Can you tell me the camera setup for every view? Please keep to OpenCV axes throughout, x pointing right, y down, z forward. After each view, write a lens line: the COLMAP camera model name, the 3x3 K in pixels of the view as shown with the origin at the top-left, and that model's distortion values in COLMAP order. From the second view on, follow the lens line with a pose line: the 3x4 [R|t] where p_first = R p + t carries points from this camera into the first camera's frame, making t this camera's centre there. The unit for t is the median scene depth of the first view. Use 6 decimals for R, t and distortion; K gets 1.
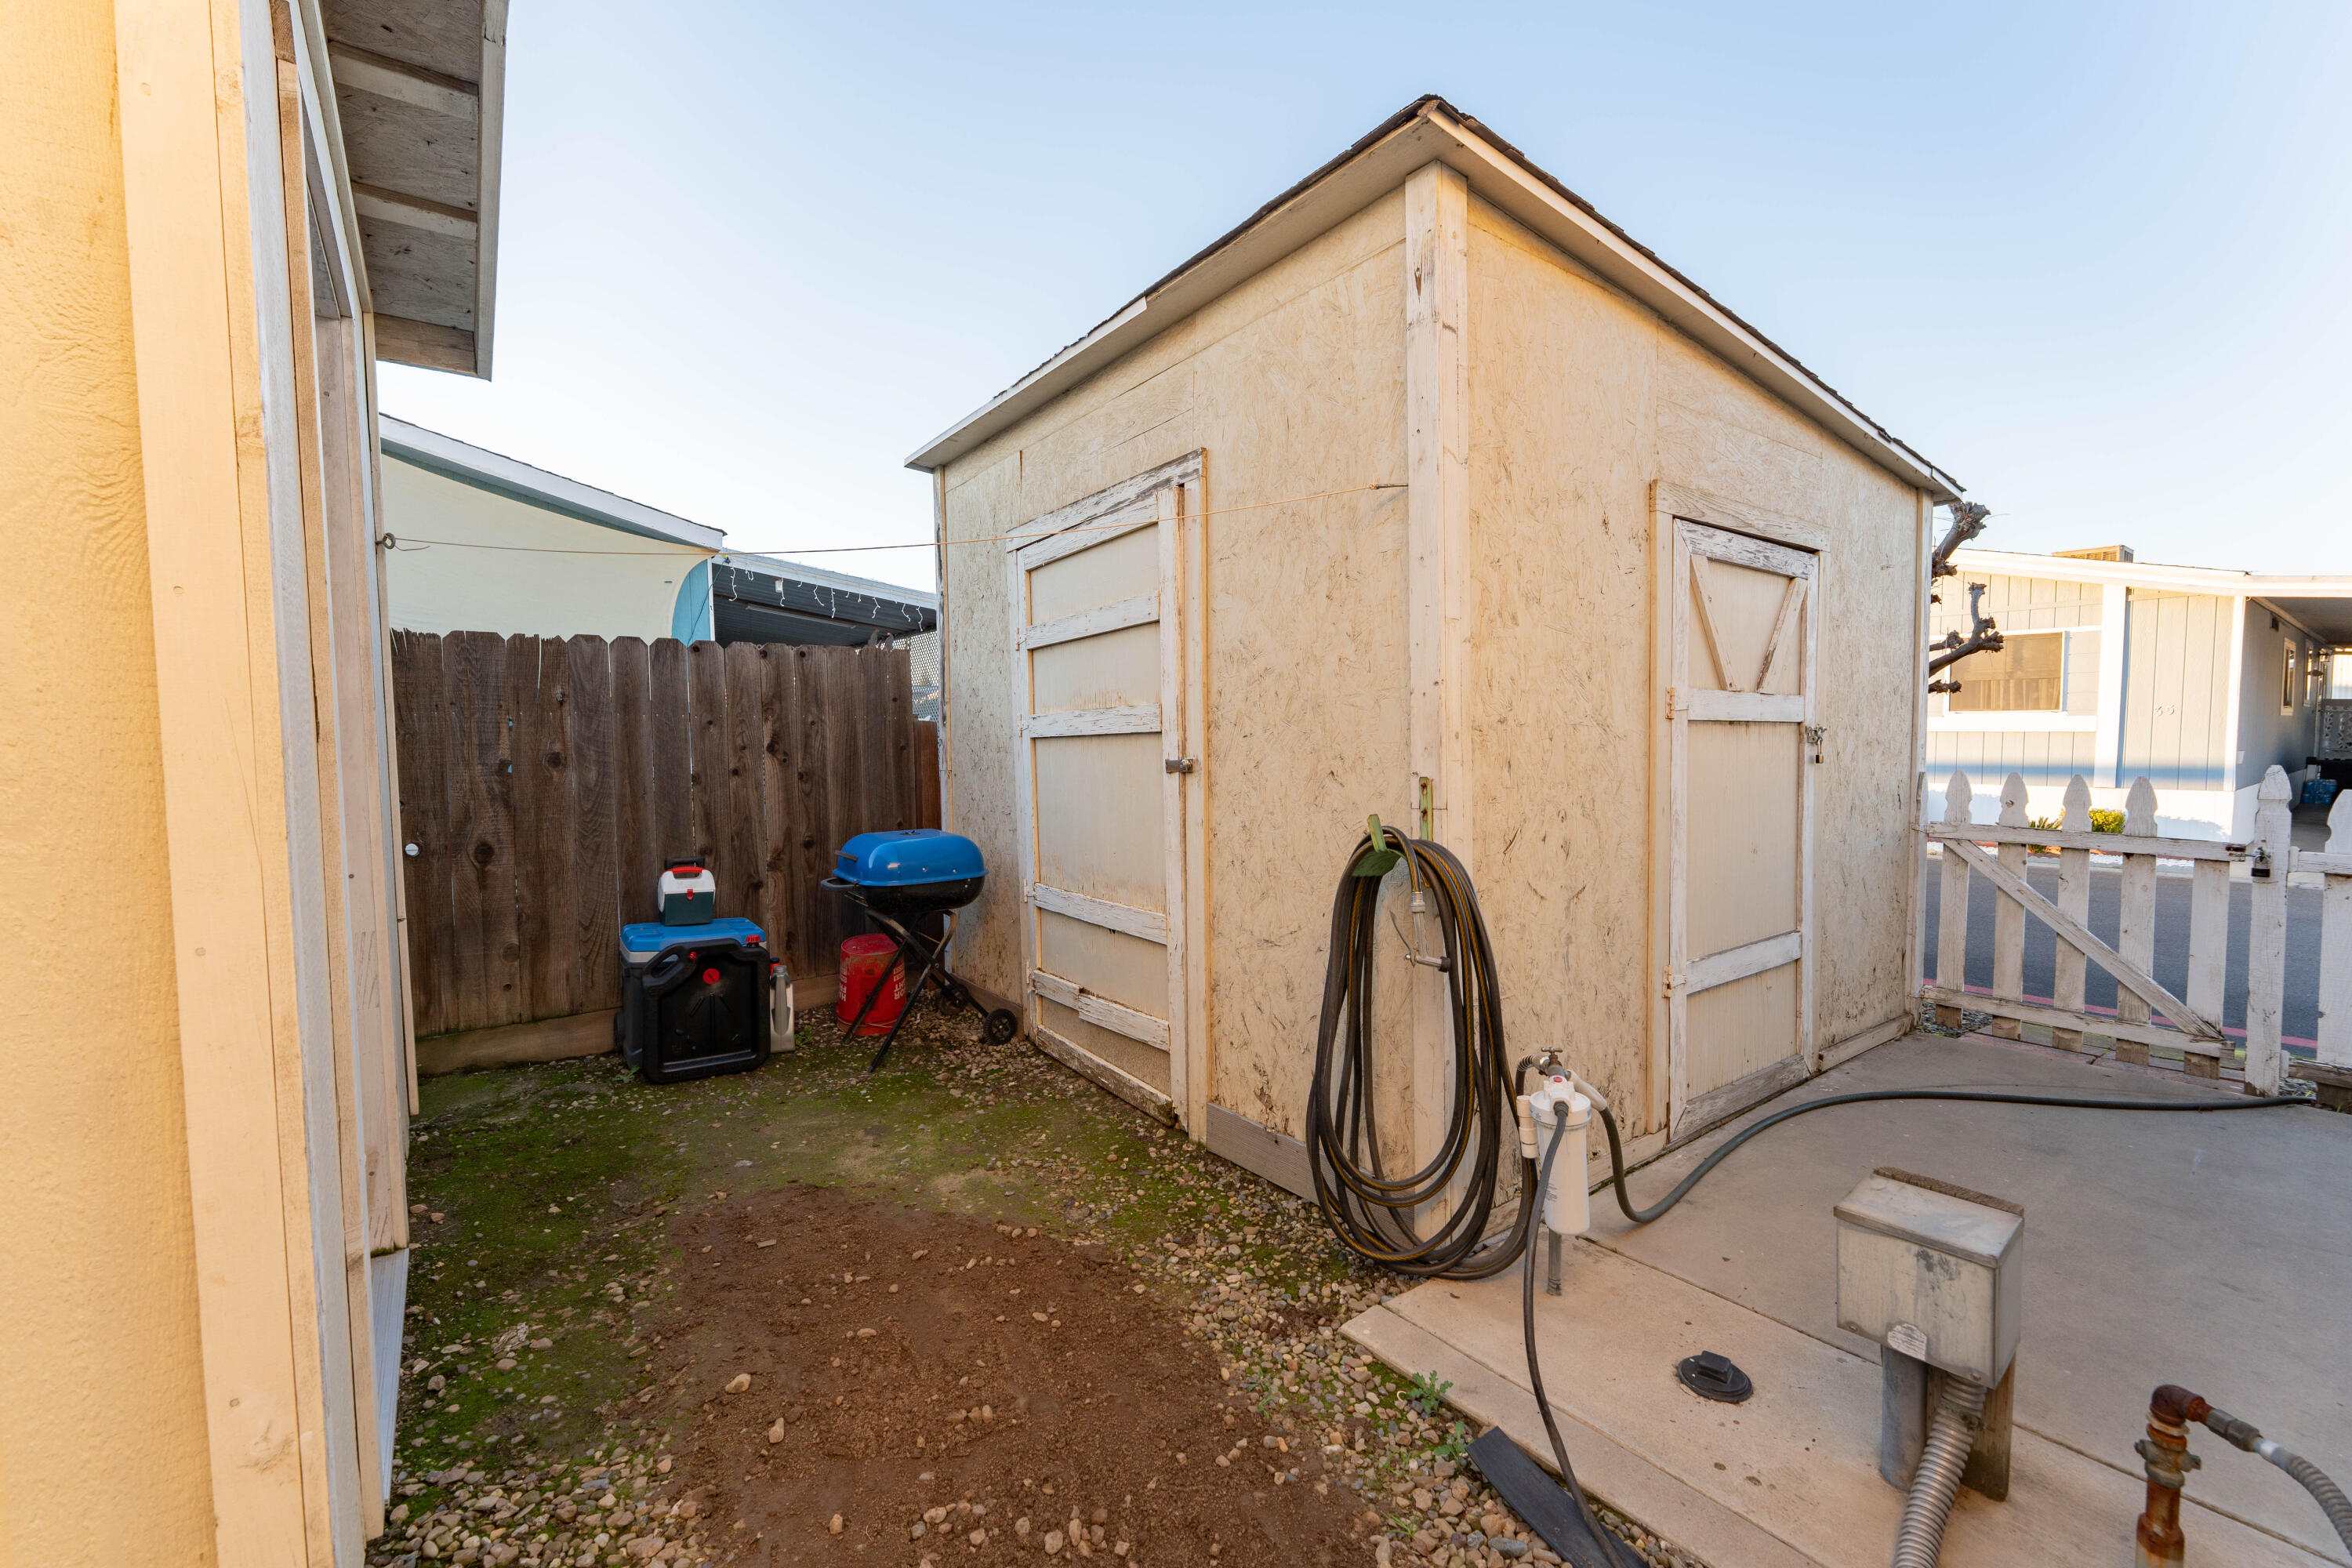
lens RADIAL K [[975.1, 0, 1176.0], [0, 975.1, 784.0], [0, 0, 1]] dist [0.000279, 0.000101]
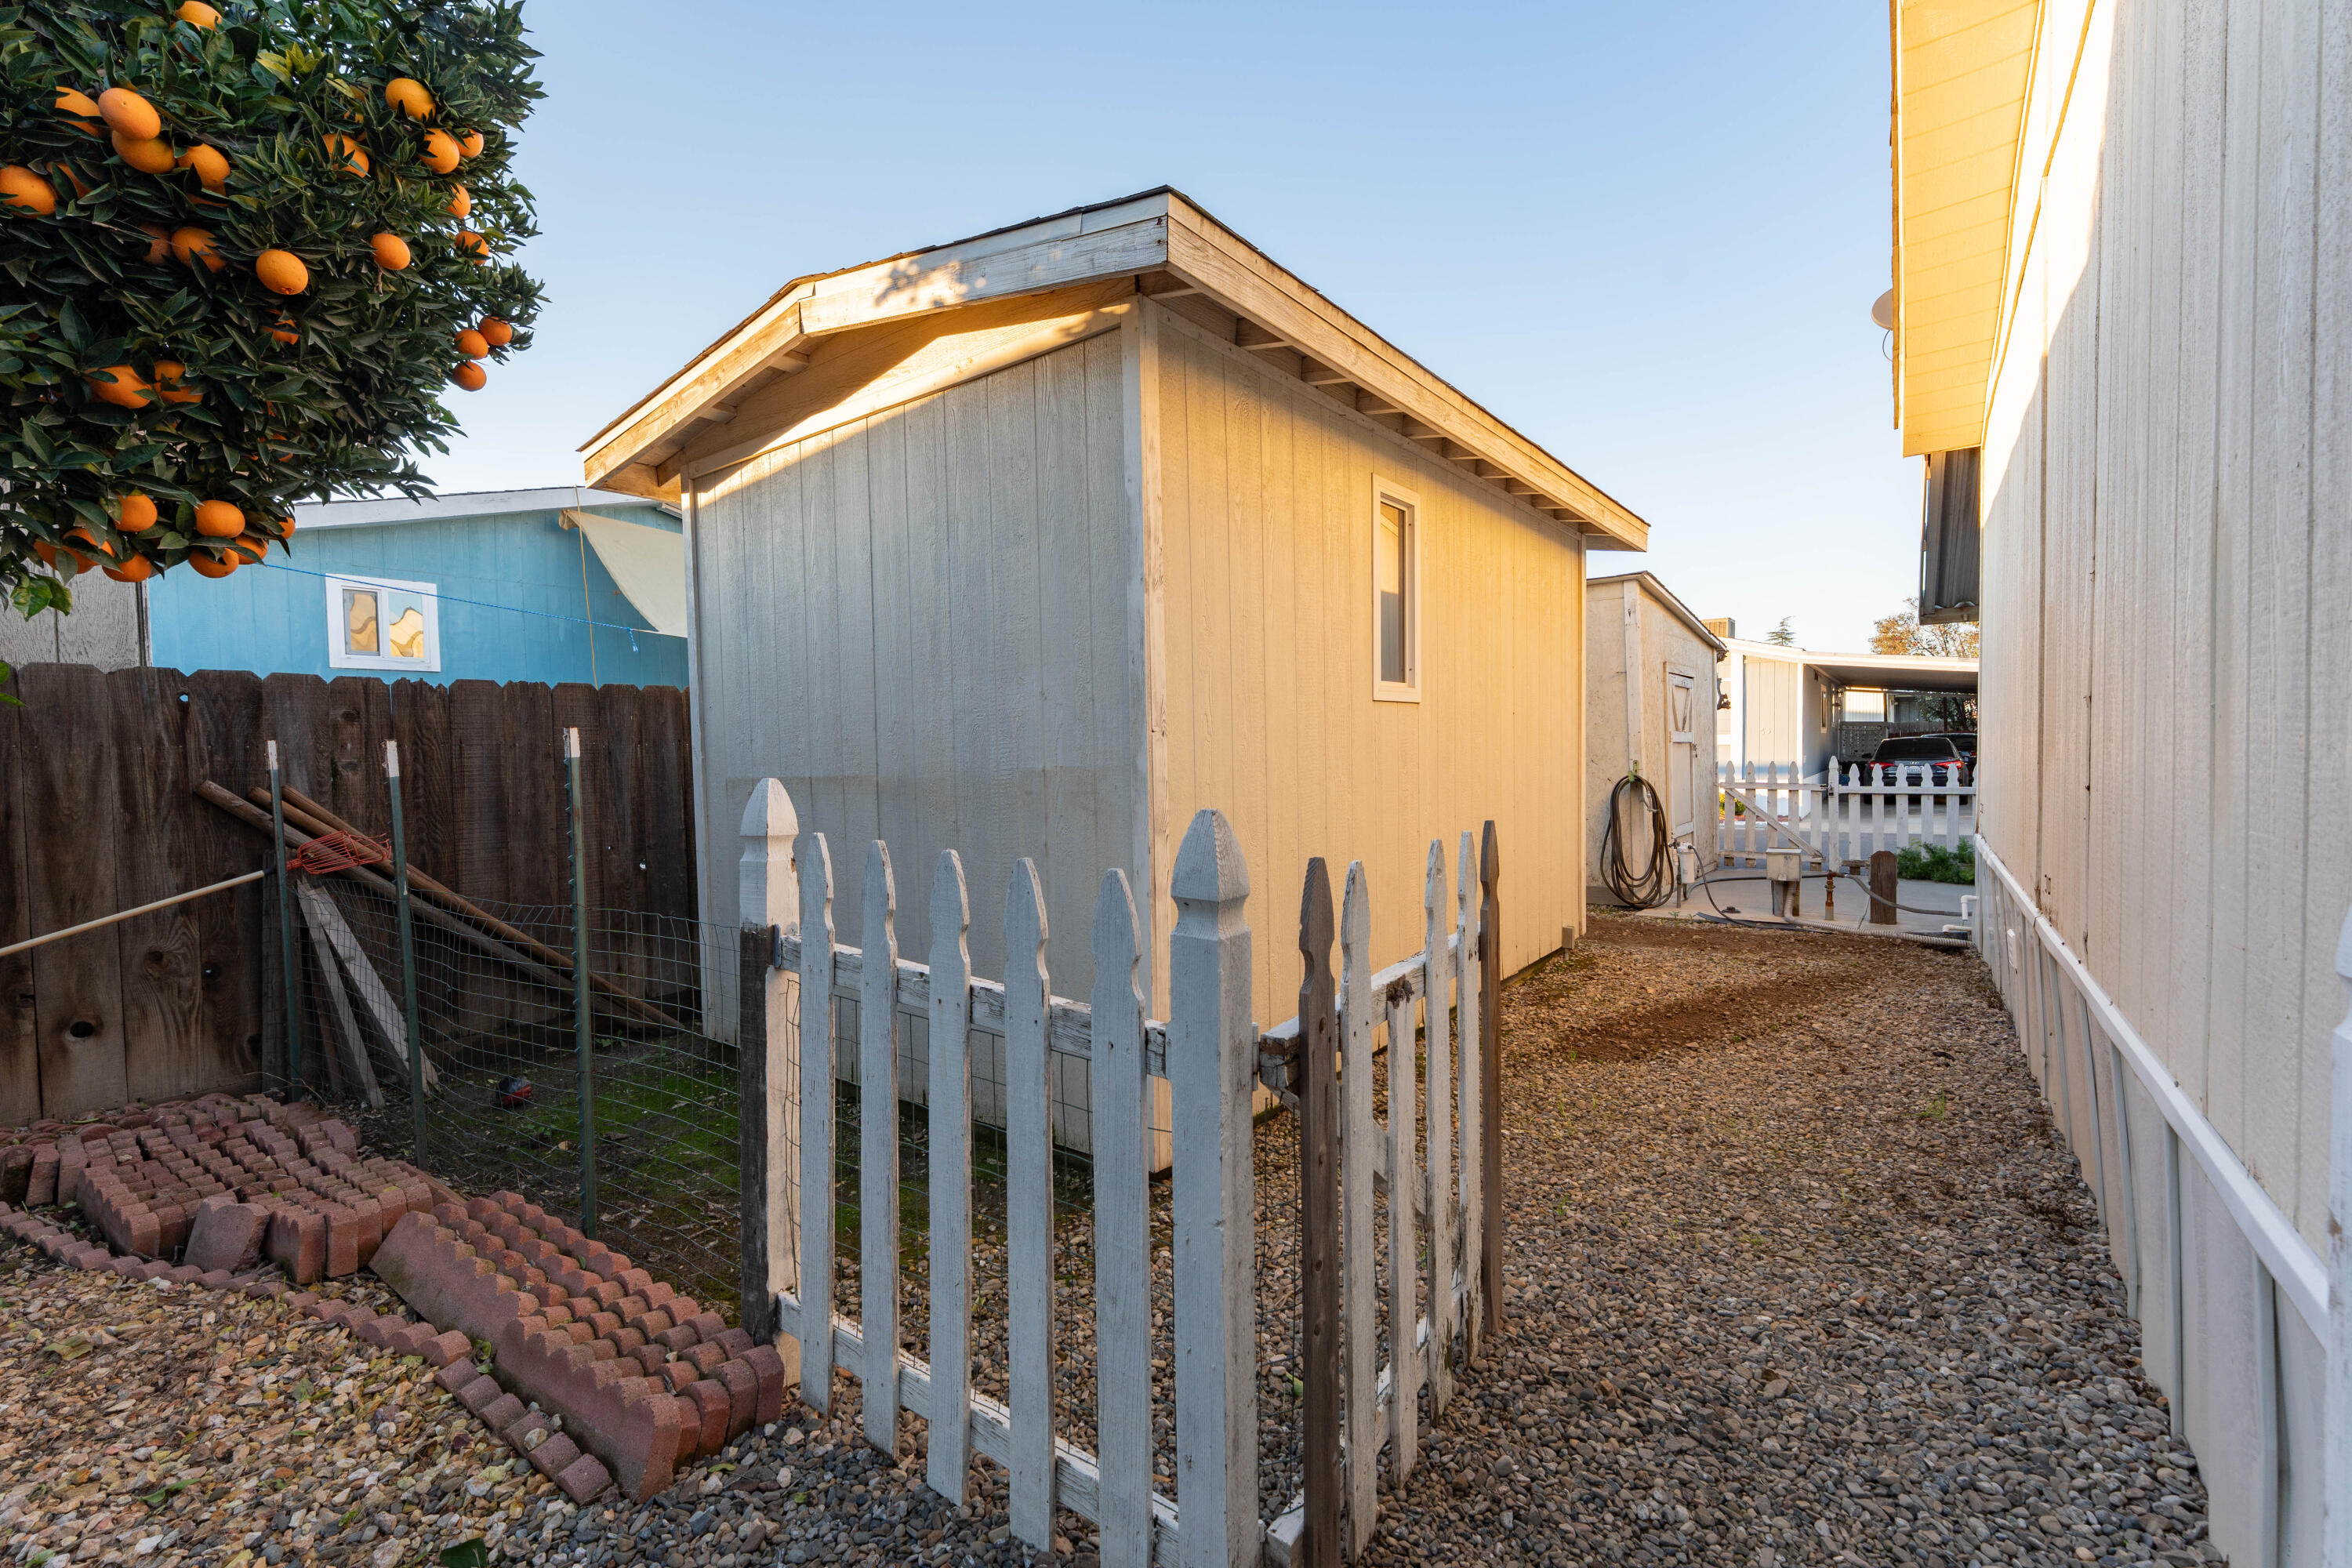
lens RADIAL K [[938.0, 0, 1176.0], [0, 938.0, 784.0], [0, 0, 1]] dist [-0.001487, 0.000009]
pose [[0.969005, -0.020997, 0.246149, -1.111305], [0.025829, 0.999532, -0.016415, 0.046552], [-0.245689, 0.022264, 0.969093, -0.929568]]
